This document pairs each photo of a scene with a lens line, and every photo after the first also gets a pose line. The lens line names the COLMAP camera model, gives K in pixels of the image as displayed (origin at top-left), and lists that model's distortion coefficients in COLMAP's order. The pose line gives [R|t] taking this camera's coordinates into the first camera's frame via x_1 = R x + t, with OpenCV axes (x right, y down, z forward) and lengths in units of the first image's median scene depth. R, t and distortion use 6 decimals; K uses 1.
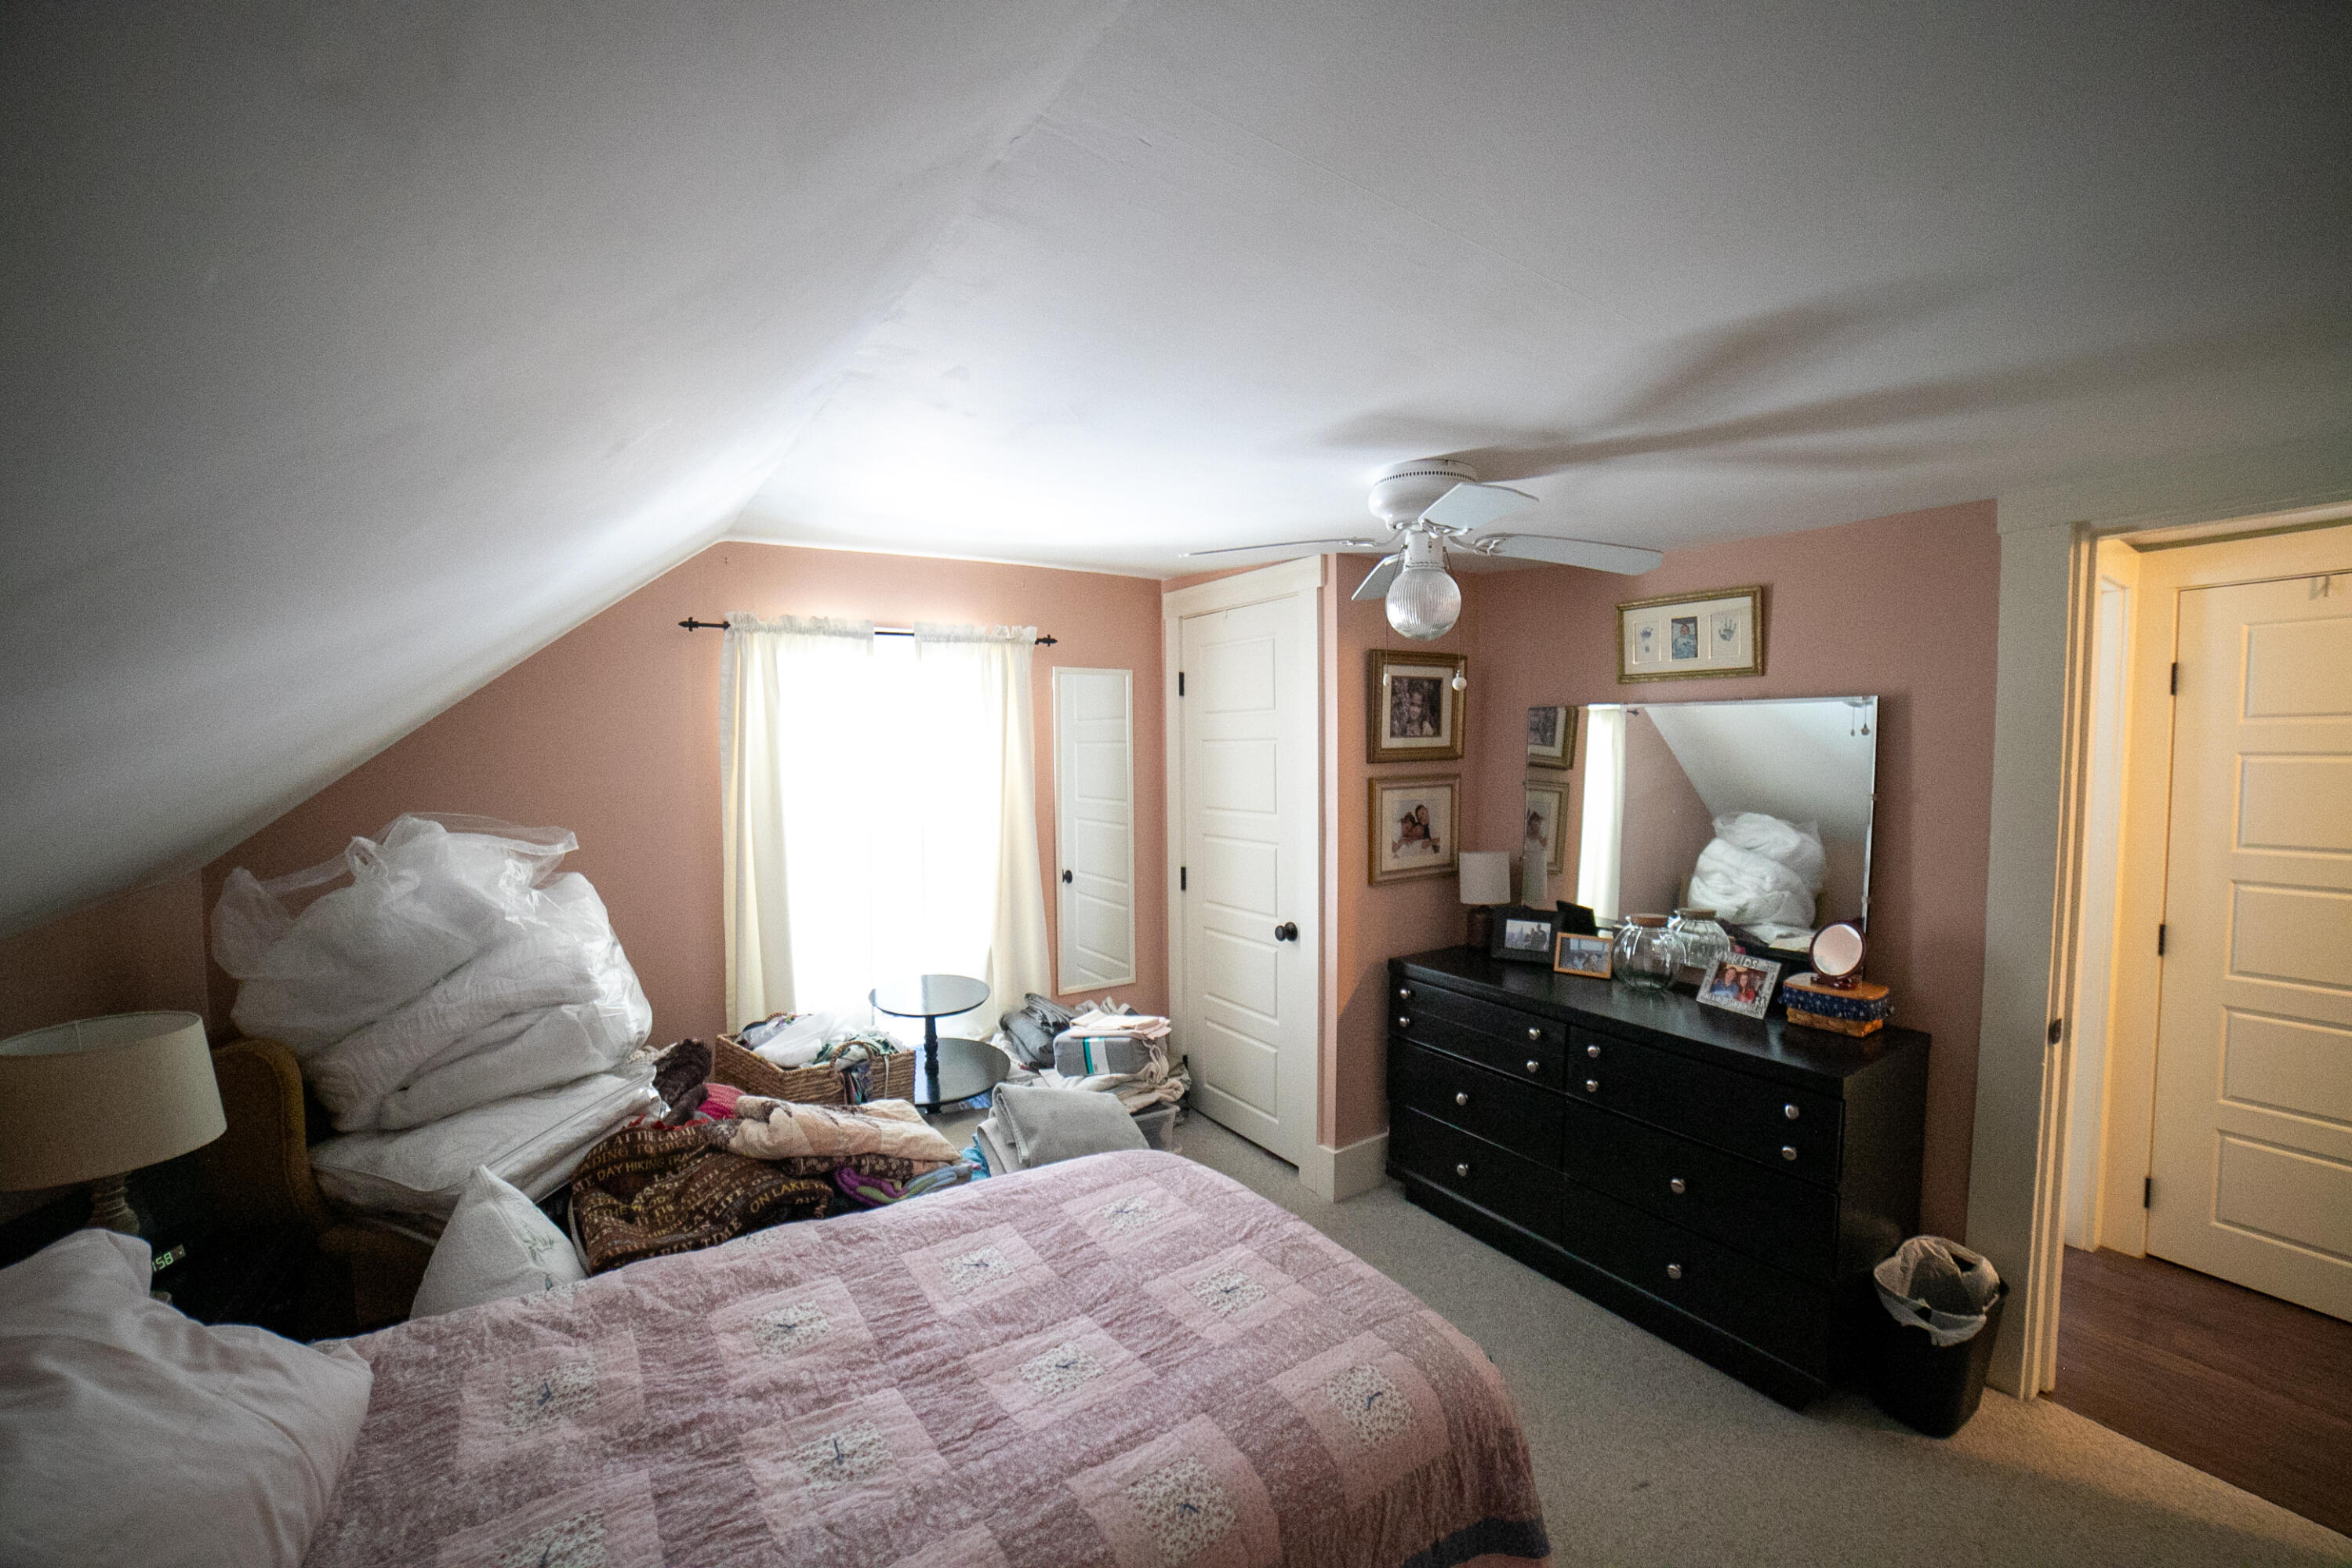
lens RADIAL K [[944.8, 0, 1182.2], [0, 944.8, 789.2], [0, 0, 1]] dist [-0.106659, 0.037247]
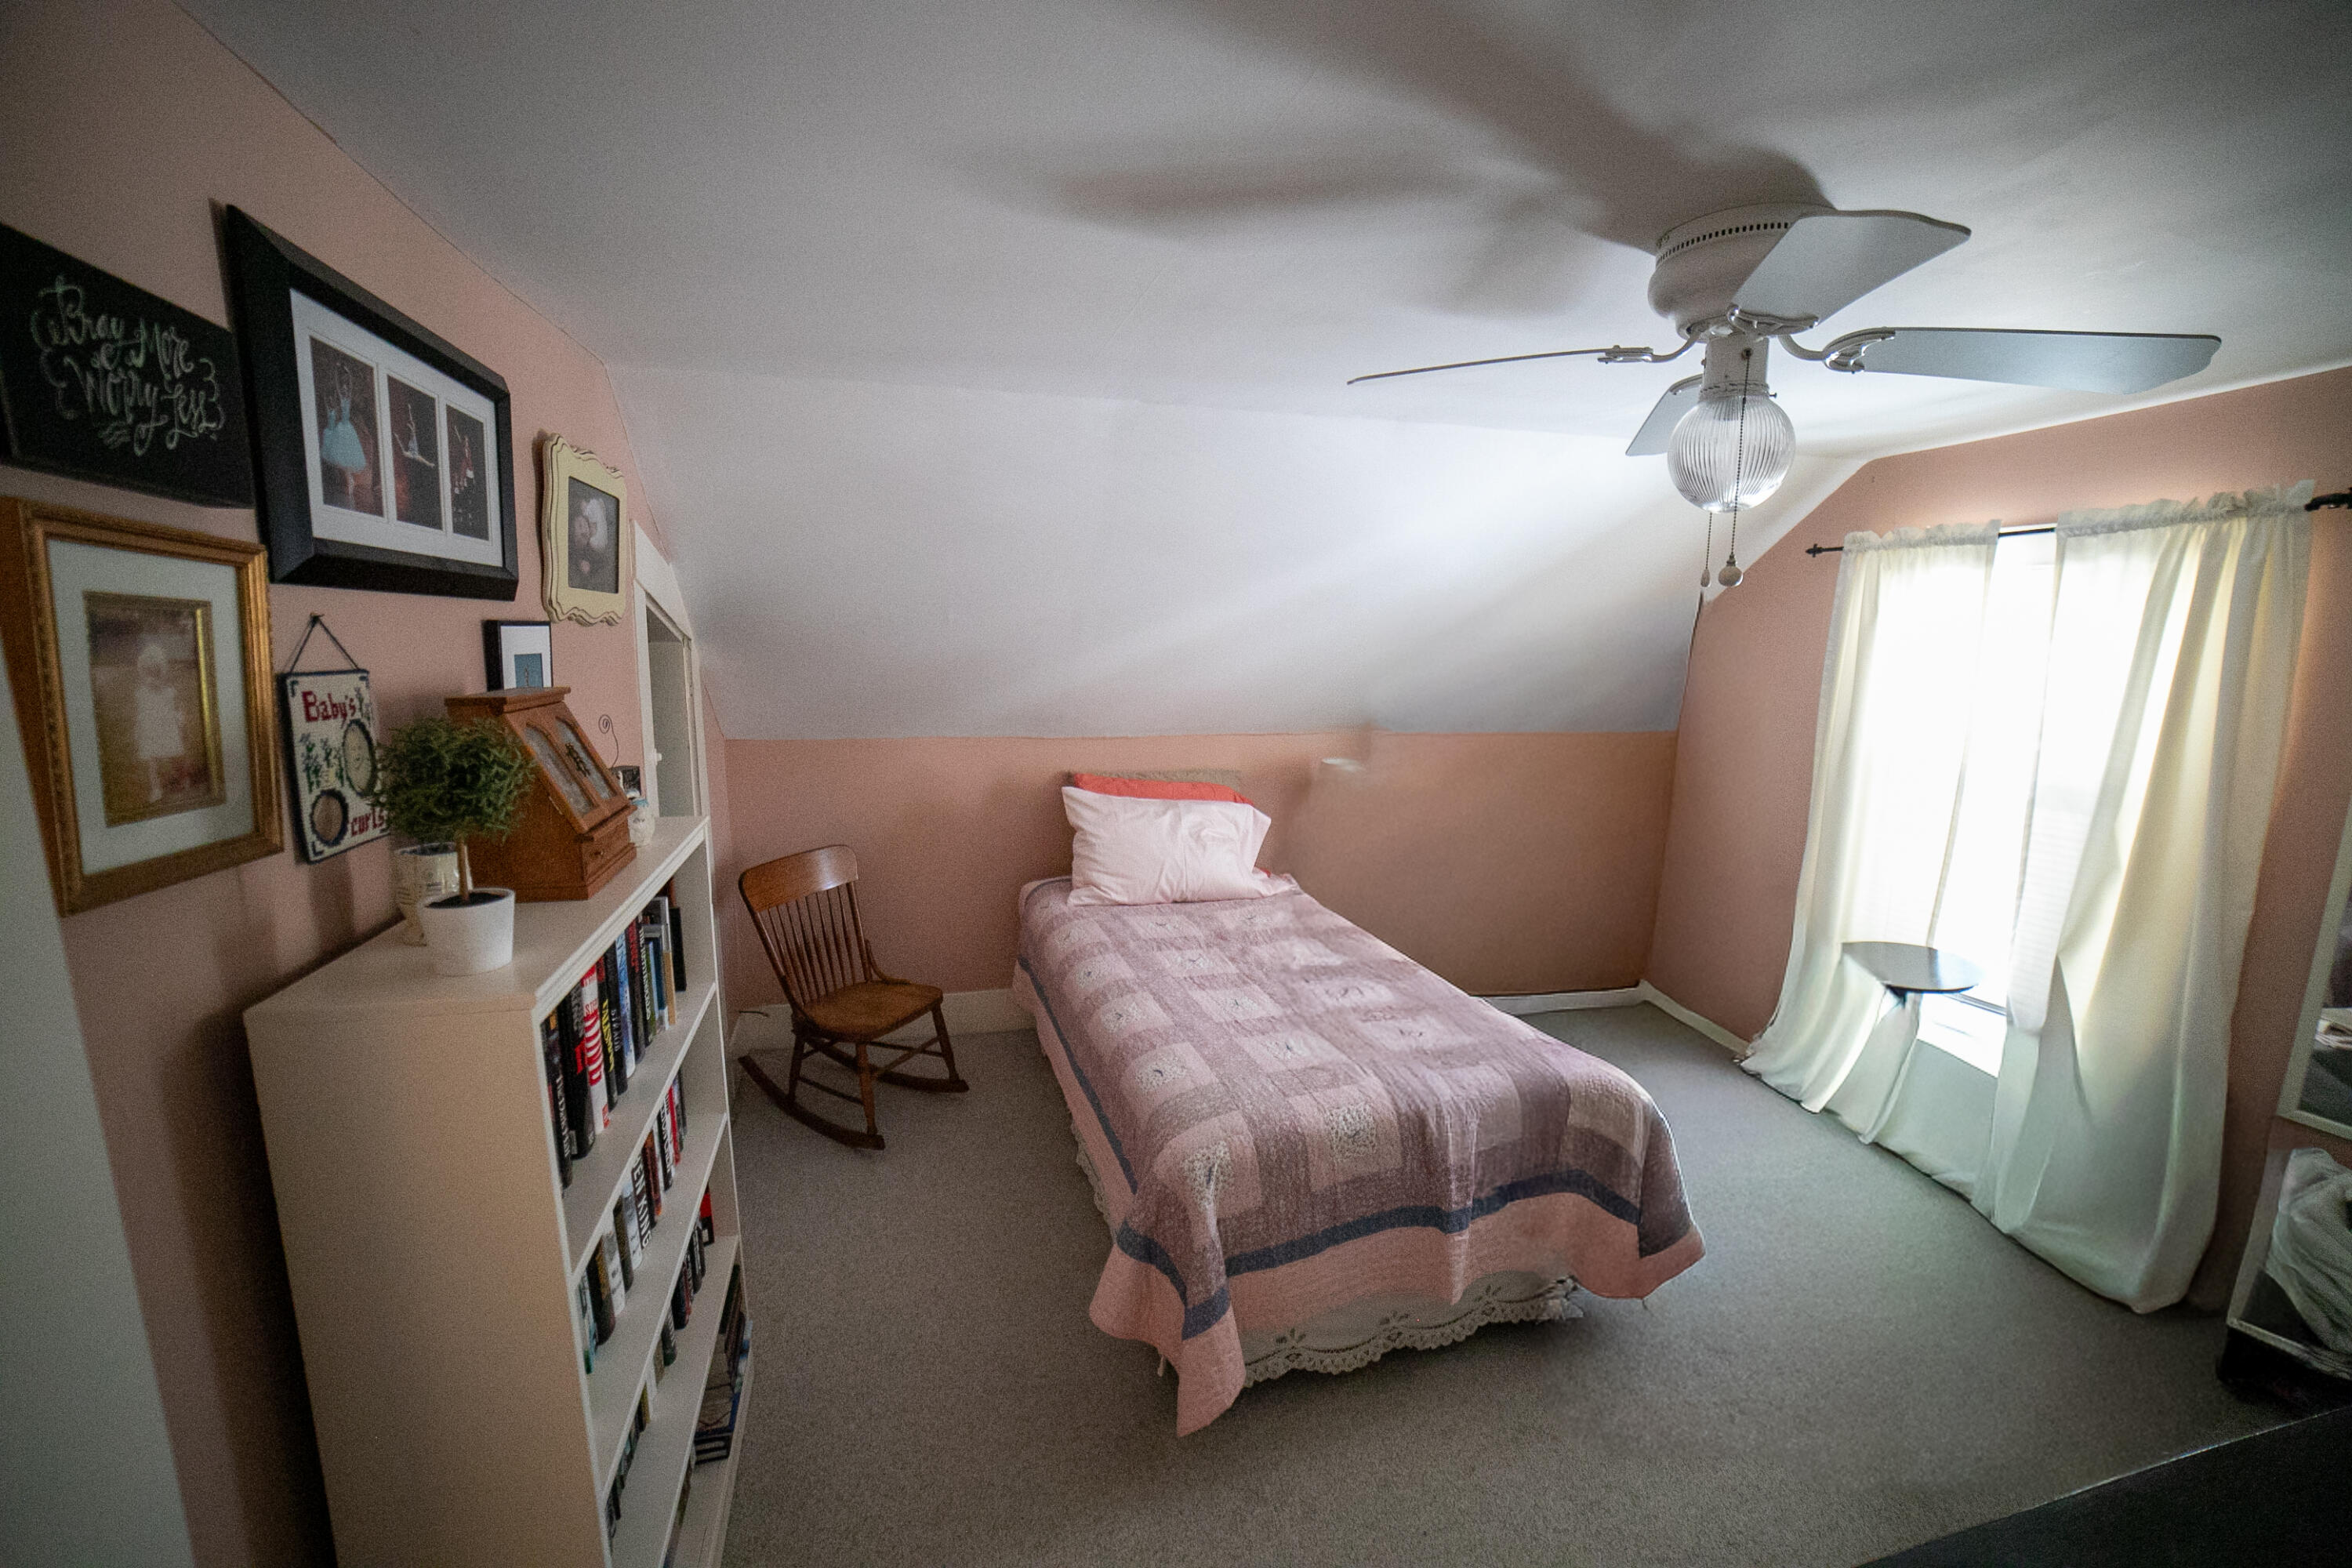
lens RADIAL K [[944.8, 0, 1182.2], [0, 944.8, 789.2], [0, 0, 1]] dist [-0.106659, 0.037247]
pose [[-0.289111, 0.147841, -0.945811, 1.157314], [-0.062788, 0.982947, 0.172839, -0.066017], [0.955234, 0.109355, -0.274898, 0.992024]]
